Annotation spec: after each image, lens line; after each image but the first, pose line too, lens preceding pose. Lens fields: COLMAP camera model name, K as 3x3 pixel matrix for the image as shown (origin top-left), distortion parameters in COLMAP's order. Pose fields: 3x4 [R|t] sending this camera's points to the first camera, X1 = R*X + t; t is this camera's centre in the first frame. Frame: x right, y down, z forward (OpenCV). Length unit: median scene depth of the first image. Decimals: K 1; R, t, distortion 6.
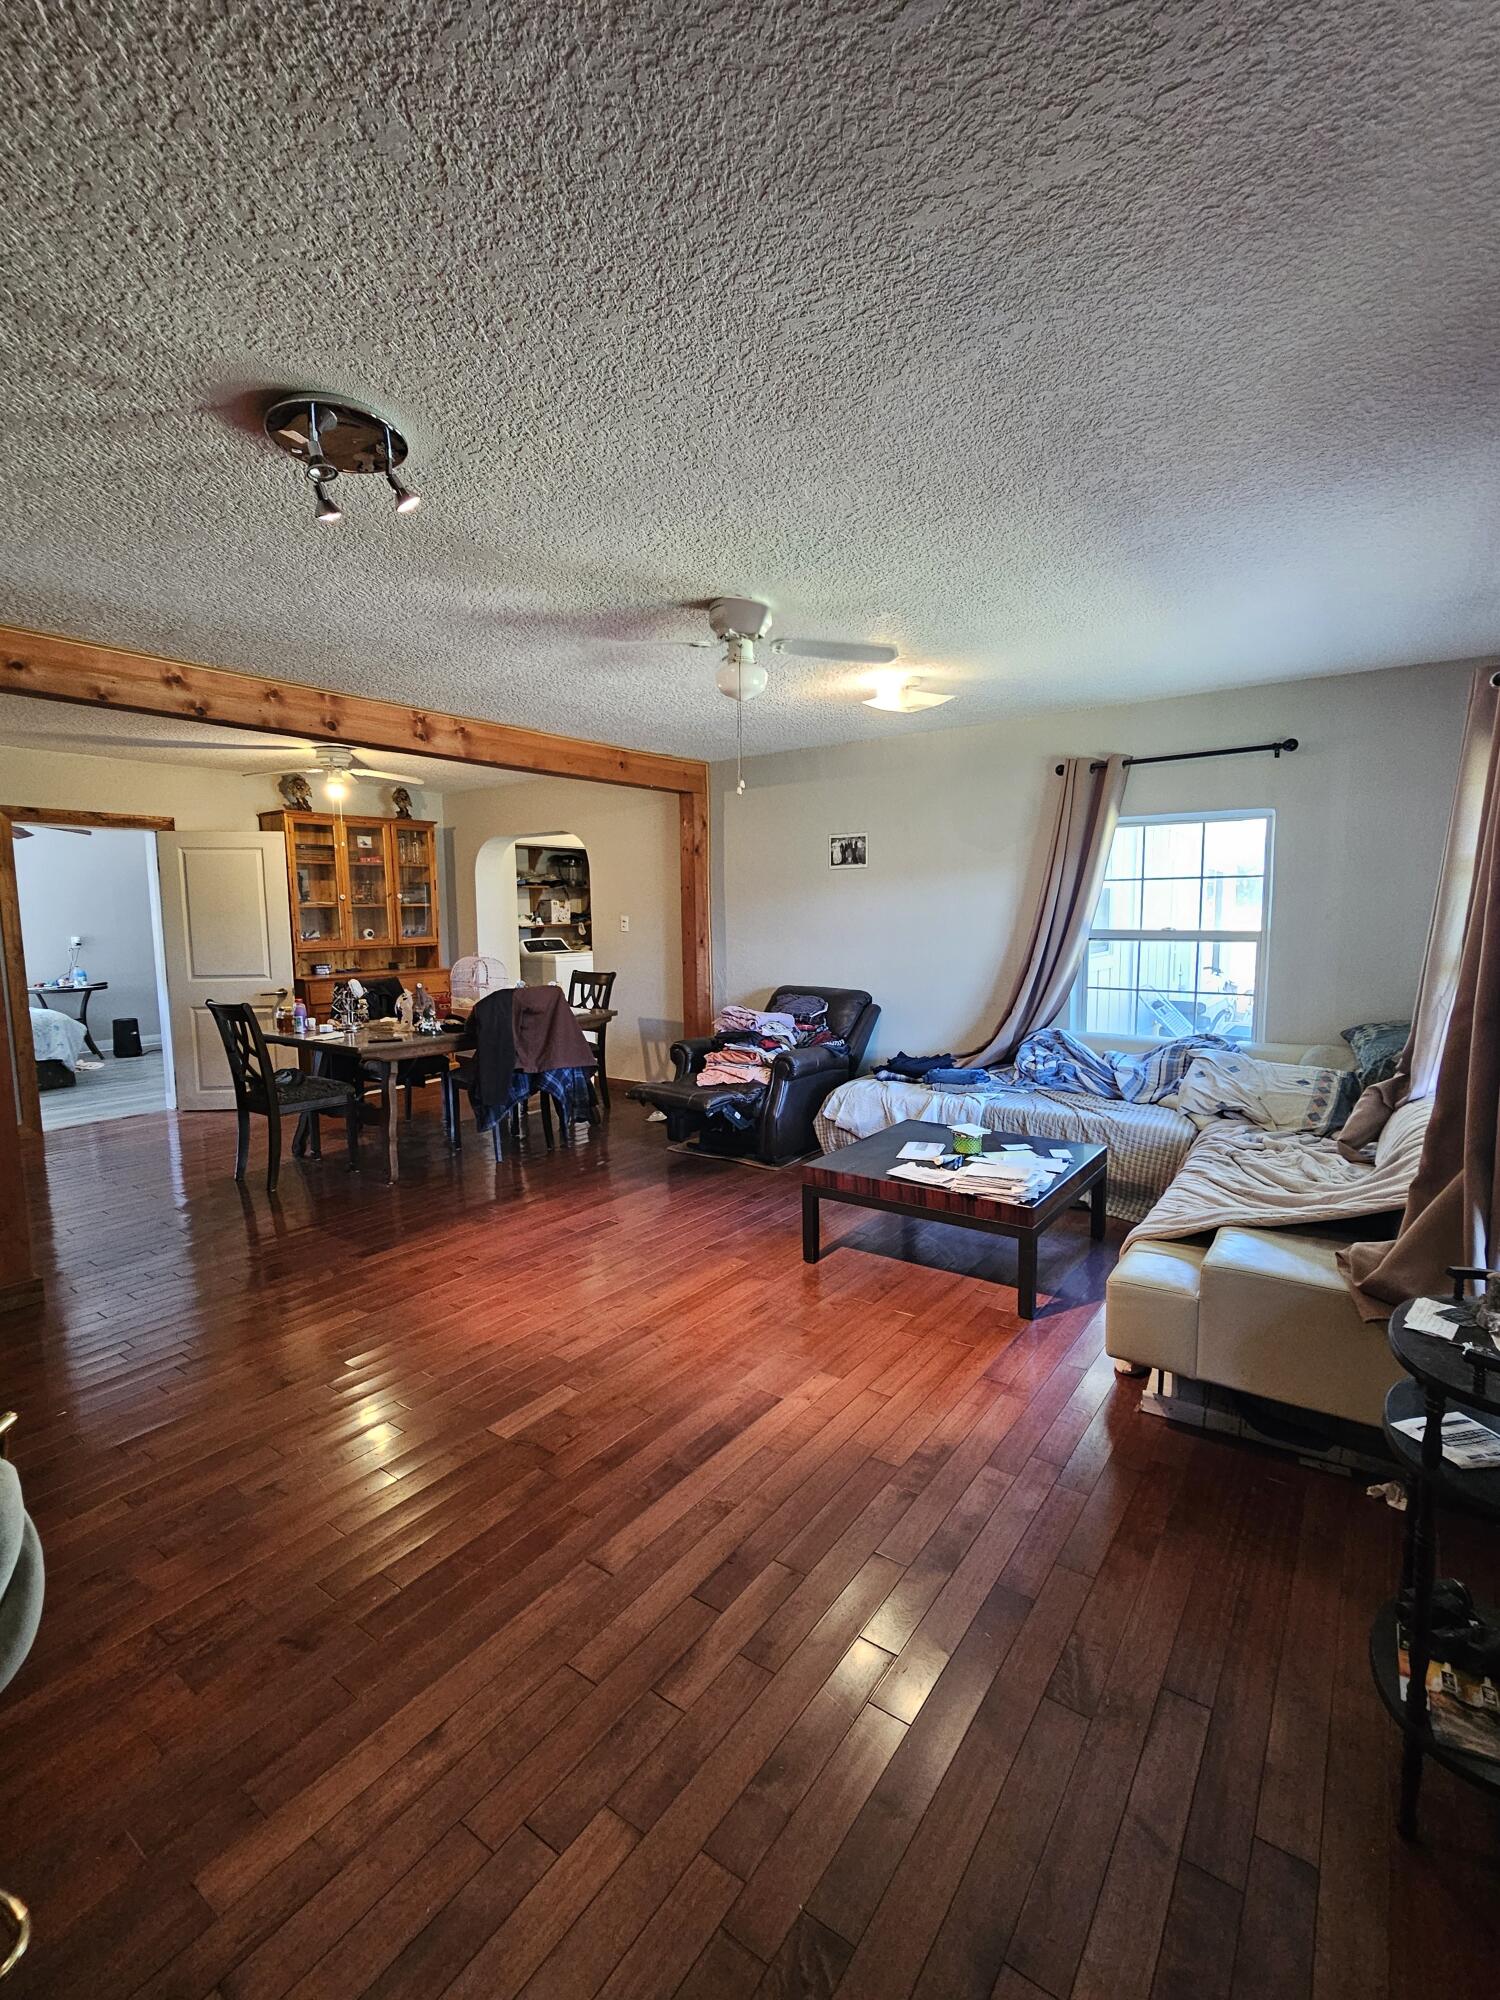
lens RADIAL K [[885.9, 0, 749.8], [0, 885.9, 996.6], [0, 0, 1]] dist [-0.003233, 0.001509]
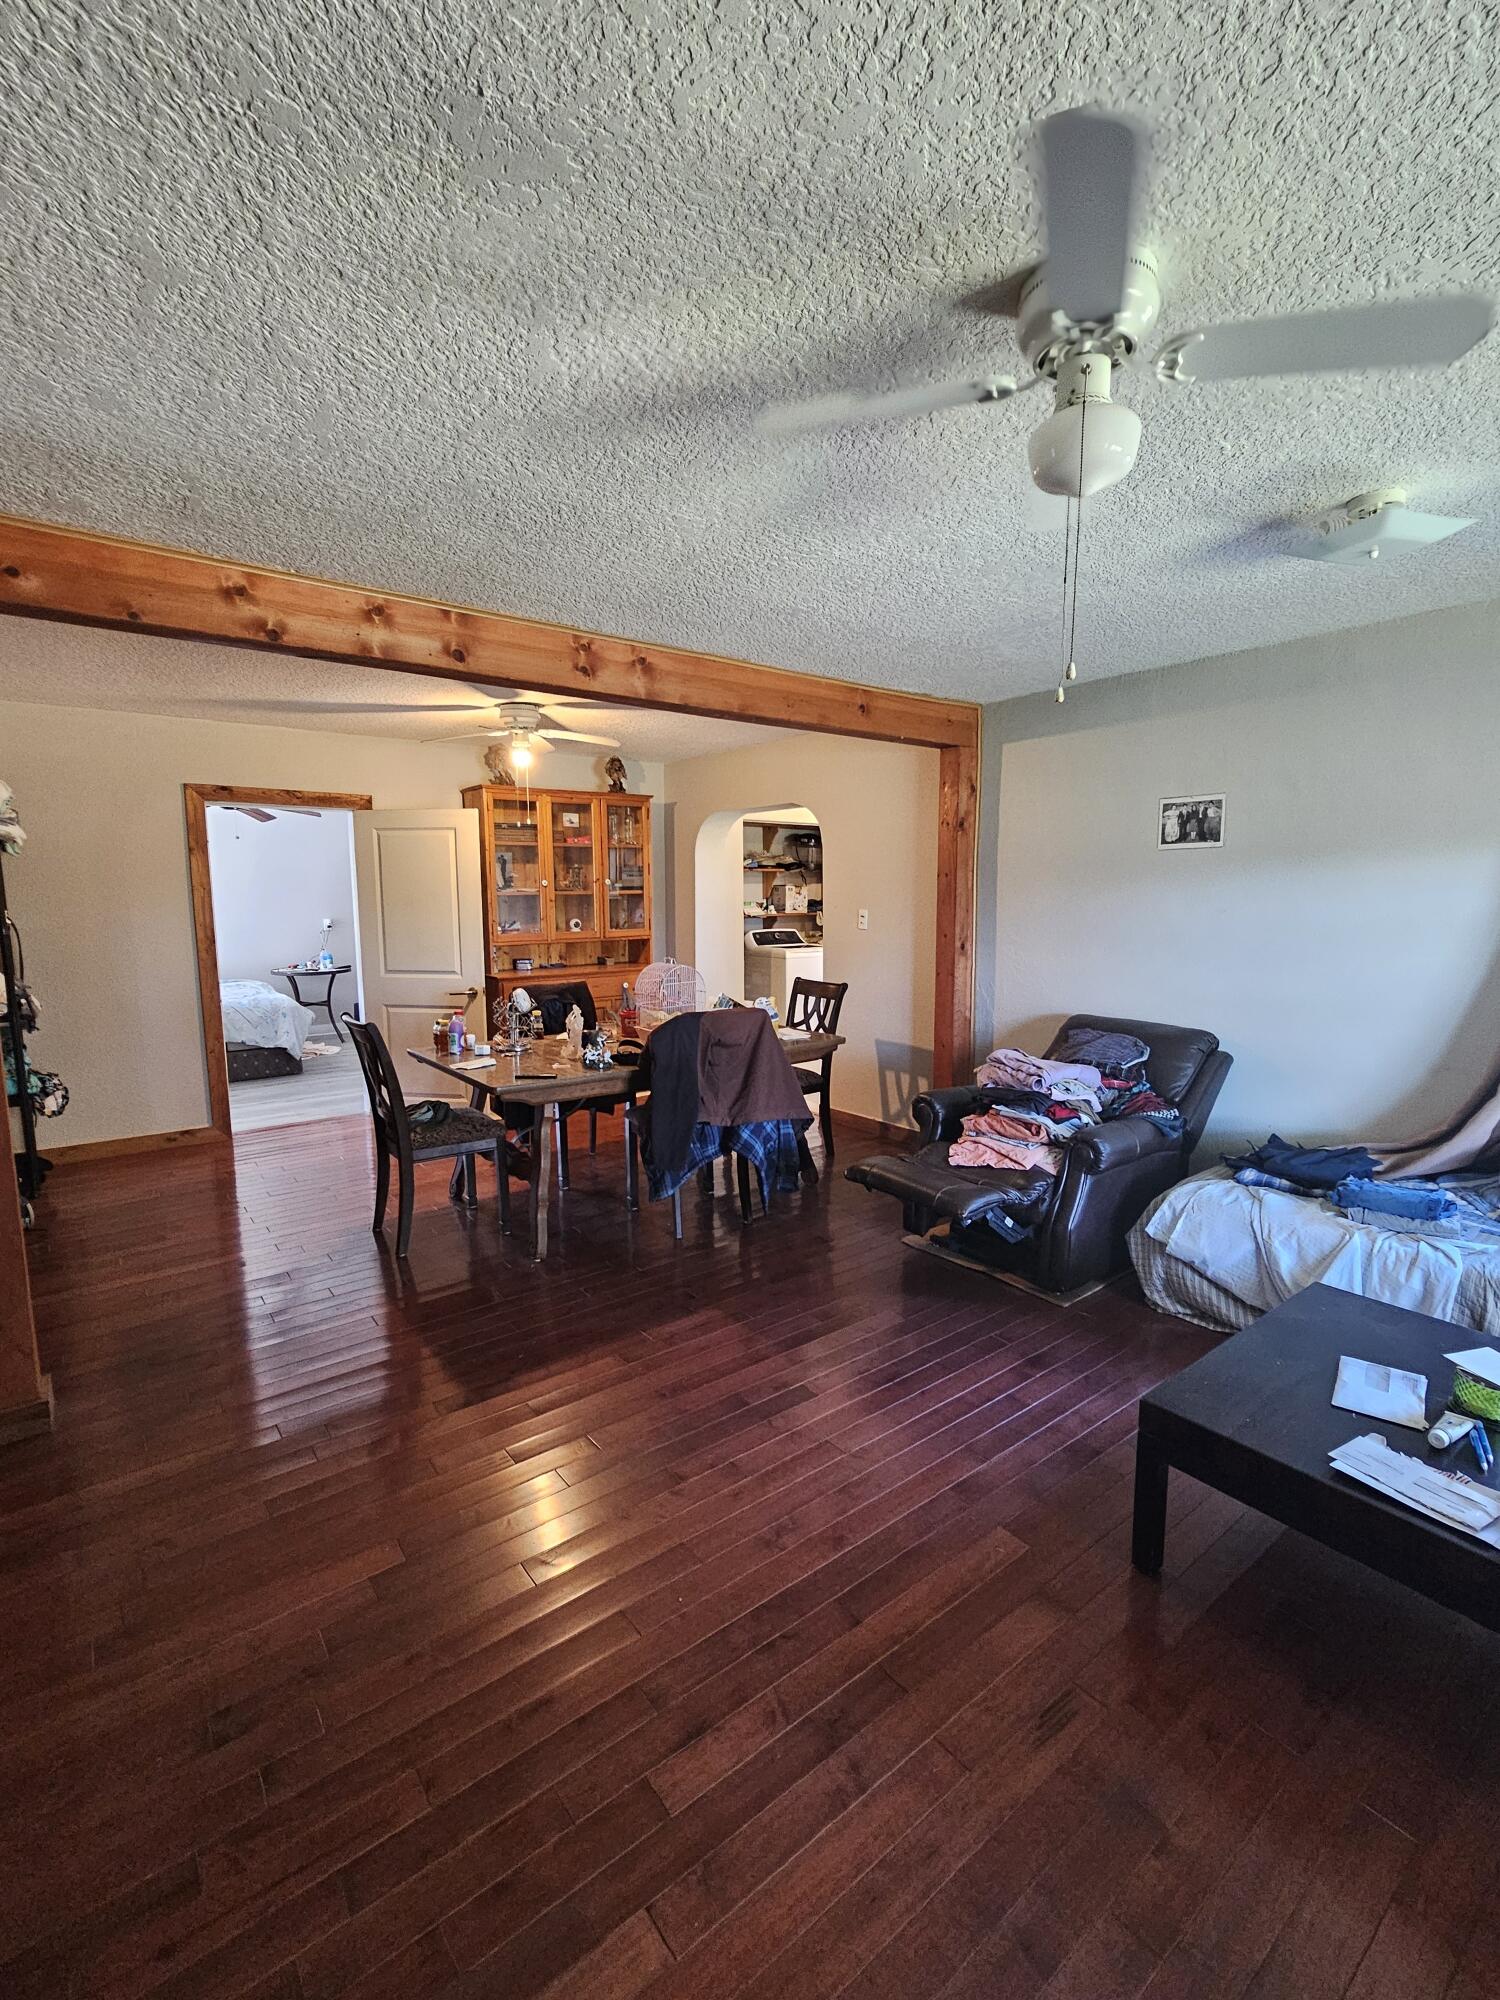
lens RADIAL K [[885.9, 0, 754.9], [0, 885.9, 1001.0], [0, 0, 1]] dist [-0.003233, 0.001509]
pose [[0.961148, 0.042796, -0.272696, -0.020434], [-0.035410, 0.998862, 0.031950, -0.040995], [0.273753, -0.021052, 0.961570, 0.275841]]
